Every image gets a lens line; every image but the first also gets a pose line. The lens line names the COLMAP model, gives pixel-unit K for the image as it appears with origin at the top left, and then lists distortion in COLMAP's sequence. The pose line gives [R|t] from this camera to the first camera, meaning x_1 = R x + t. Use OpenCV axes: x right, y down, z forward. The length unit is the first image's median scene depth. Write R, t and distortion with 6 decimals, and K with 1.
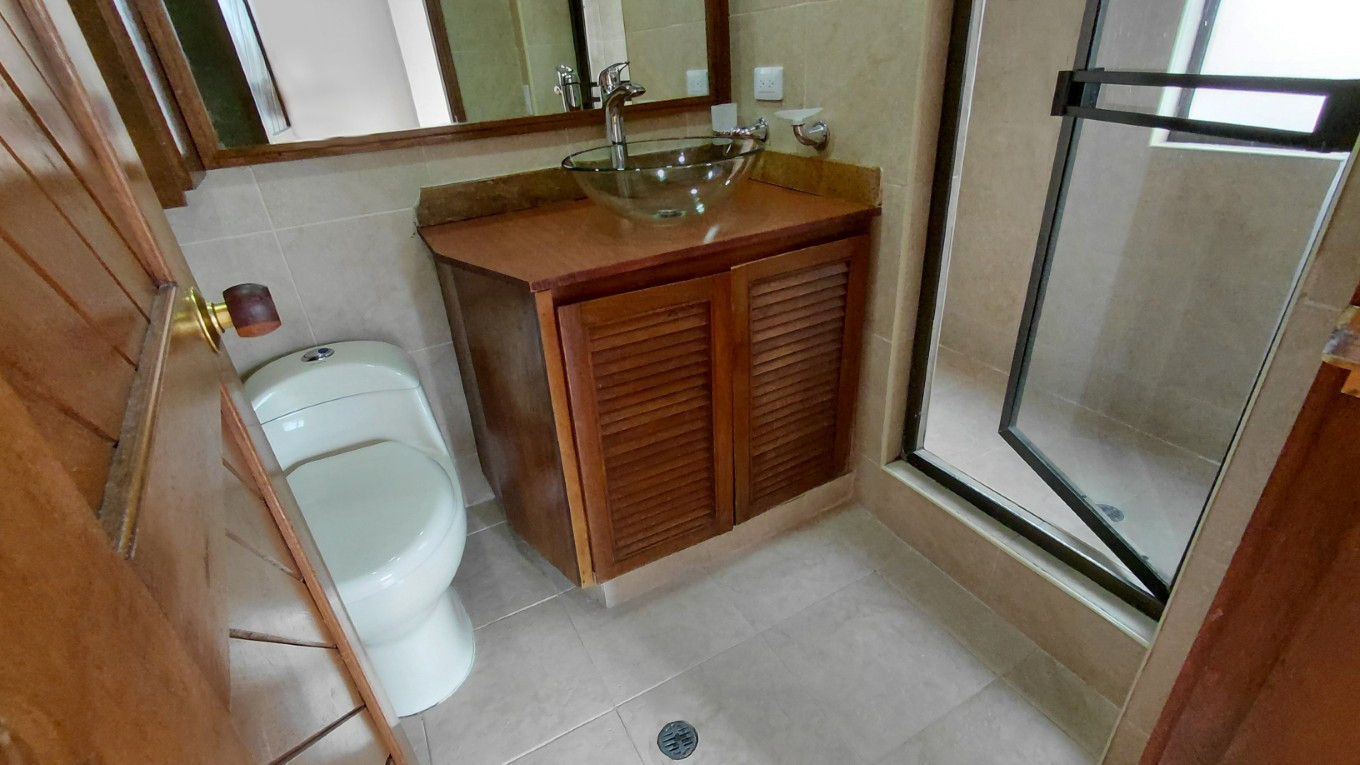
lens RADIAL K [[626.9, 0, 682.8], [0, 626.9, 387.8], [0, 0, 1]] dist [0.000754, -0.002258]
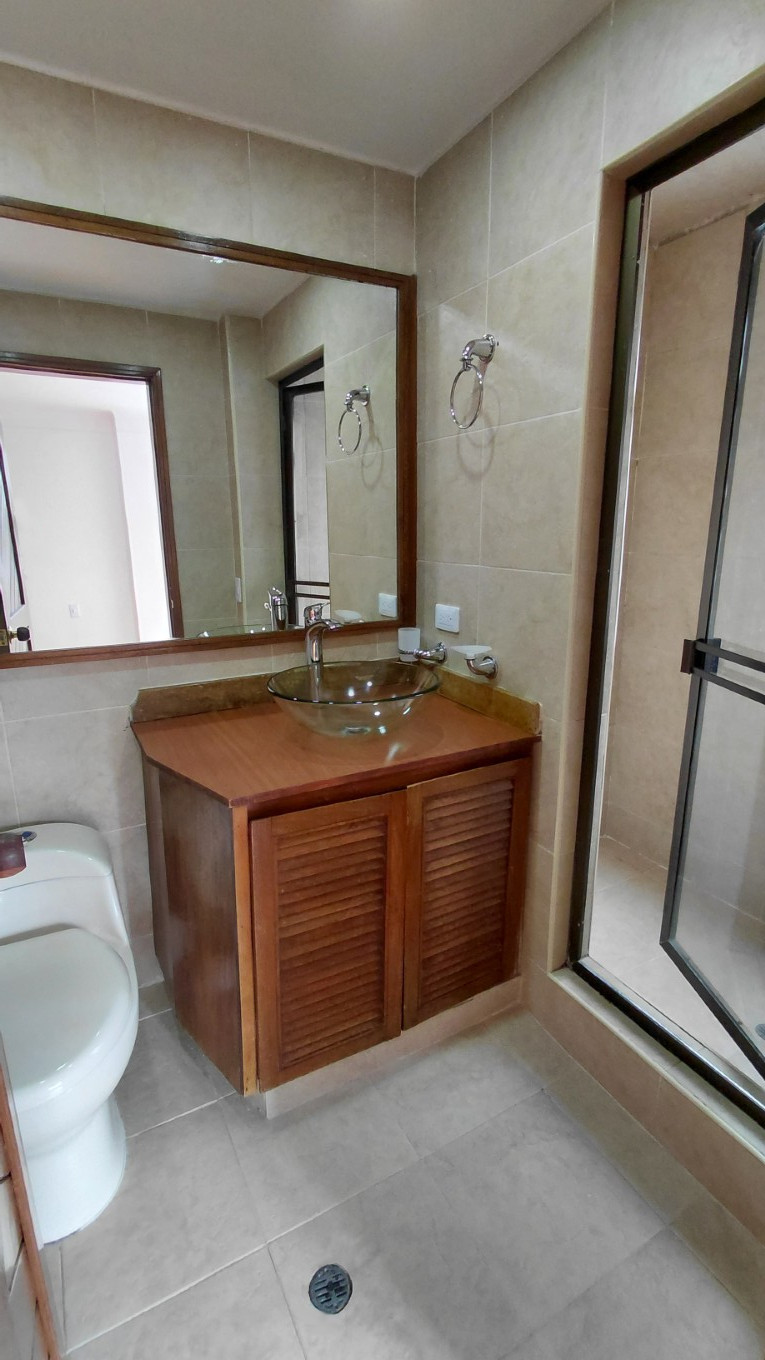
lens RADIAL K [[626.9, 0, 377.1], [0, 626.9, 677.9], [0, 0, 1]] dist [0.000754, -0.002258]
pose [[0.998221, 0.058696, 0.010467, -0.001253], [-0.054331, 0.967810, -0.245749, -0.087330], [-0.024555, 0.244743, 0.969277, -0.120911]]
